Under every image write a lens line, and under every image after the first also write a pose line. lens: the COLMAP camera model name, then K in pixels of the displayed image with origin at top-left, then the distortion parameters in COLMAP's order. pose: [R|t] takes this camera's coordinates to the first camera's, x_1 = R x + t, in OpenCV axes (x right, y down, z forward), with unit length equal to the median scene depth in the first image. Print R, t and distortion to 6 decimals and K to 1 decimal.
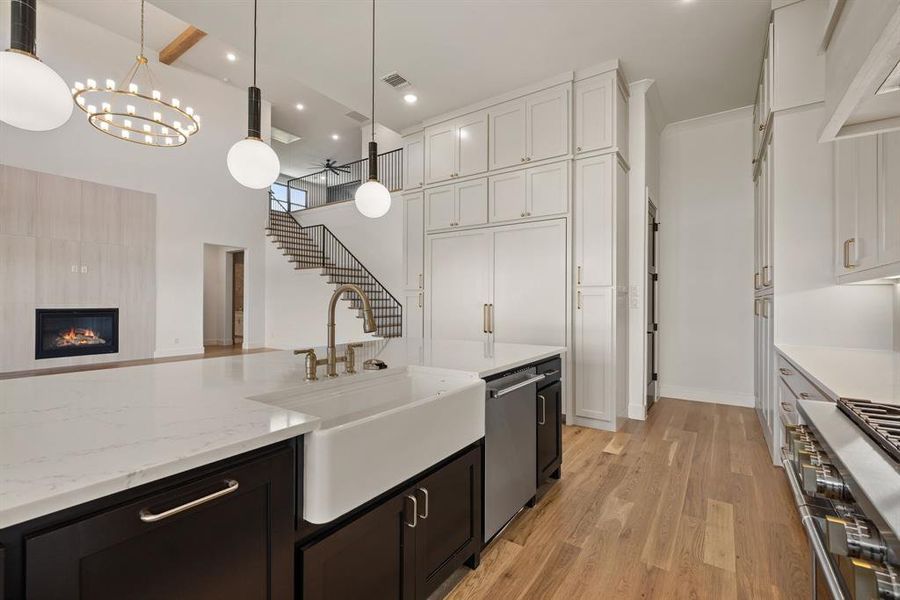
lens RADIAL K [[400.0, 0, 448.0], [0, 400.0, 297.6], [0, 0, 1]] dist [-0.000716, -0.000176]
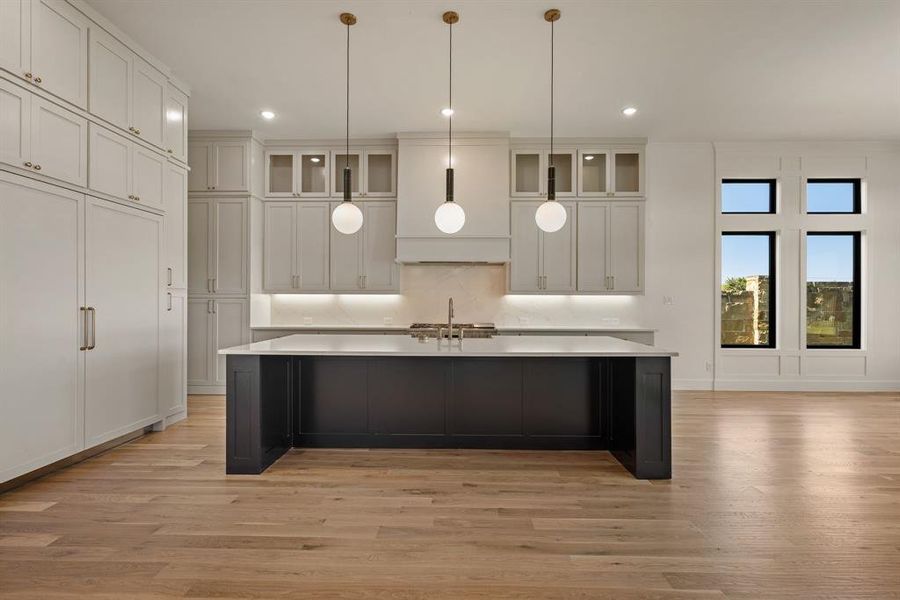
lens RADIAL K [[436.8, 0, 447.8], [0, 436.8, 301.8], [0, 0, 1]] dist [-0.001906, -0.000966]
pose [[-0.540959, -0.003519, 0.841041, -0.902404], [-0.013027, 0.999906, -0.004195, 0.001050], [-0.840948, -0.013225, -0.540954, 0.934038]]
